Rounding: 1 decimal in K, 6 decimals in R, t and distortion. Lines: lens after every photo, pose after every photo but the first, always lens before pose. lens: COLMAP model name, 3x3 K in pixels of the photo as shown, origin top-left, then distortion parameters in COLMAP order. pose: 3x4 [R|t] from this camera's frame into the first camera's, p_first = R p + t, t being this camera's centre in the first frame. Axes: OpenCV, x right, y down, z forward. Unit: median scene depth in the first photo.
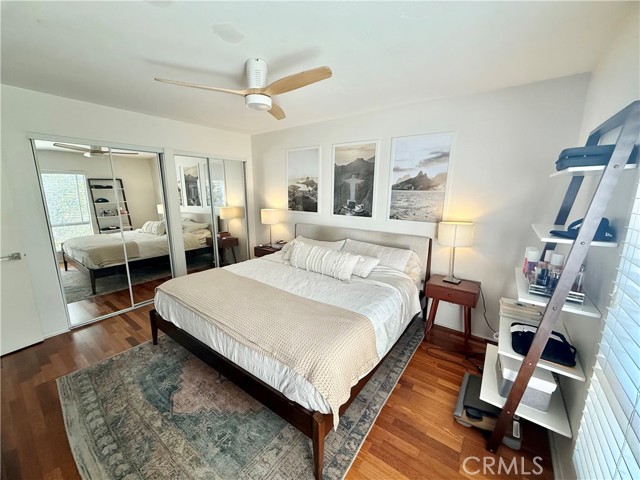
lens RADIAL K [[252.1, 0, 318.4], [0, 252.1, 240.2], [0, 0, 1]] dist [-0.003537, -0.000105]
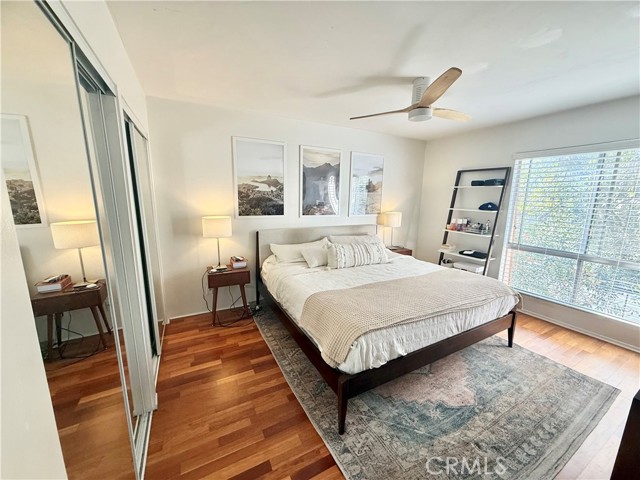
lens RADIAL K [[252.1, 0, 317.6], [0, 252.1, 240.8], [0, 0, 1]] dist [-0.003537, -0.000105]
pose [[0.436817, -0.162222, 0.884802, -0.858126], [0.160358, 0.981893, 0.100857, -0.099806], [-0.885142, 0.097829, 0.454921, 0.530372]]
